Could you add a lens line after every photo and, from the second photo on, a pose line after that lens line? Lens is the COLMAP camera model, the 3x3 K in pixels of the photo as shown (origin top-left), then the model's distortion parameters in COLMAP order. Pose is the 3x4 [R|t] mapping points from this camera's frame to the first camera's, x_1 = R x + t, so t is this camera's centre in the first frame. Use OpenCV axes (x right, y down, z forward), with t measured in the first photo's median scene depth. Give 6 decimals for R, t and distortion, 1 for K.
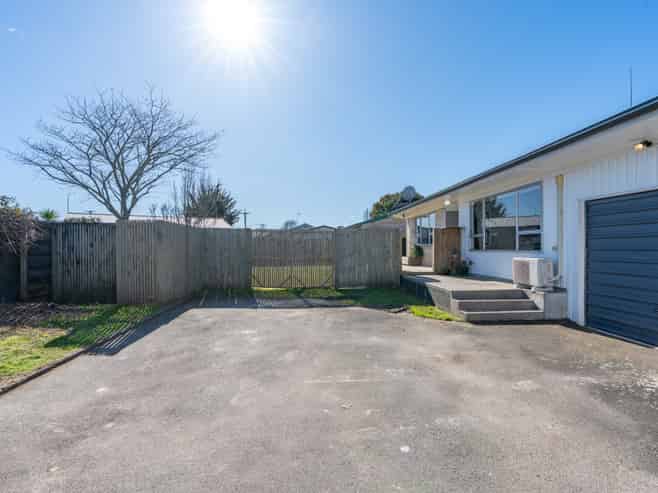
lens RADIAL K [[324.4, 0, 329.0], [0, 324.4, 246.5], [0, 0, 1]] dist [-0.003004, -0.000029]
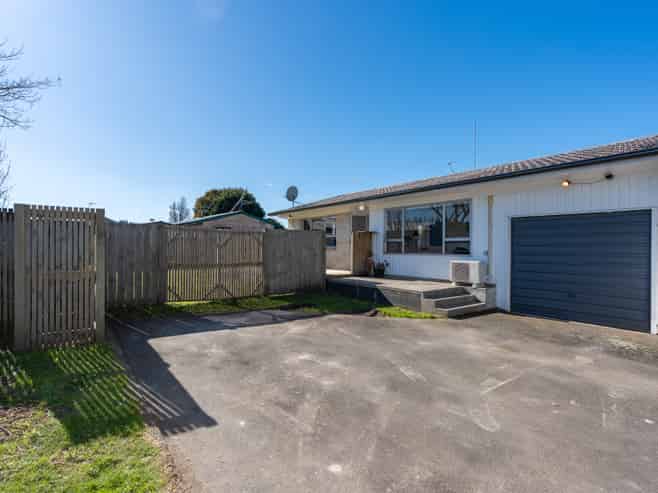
lens RADIAL K [[342.9, 0, 329.0], [0, 342.9, 246.5], [0, 0, 1]] dist [0.000213, -0.000021]
pose [[0.842152, 0.011175, 0.539124, -0.521291], [-0.010853, 0.999934, -0.003774, -0.007942], [-0.539130, -0.002673, 0.842218, 0.192341]]
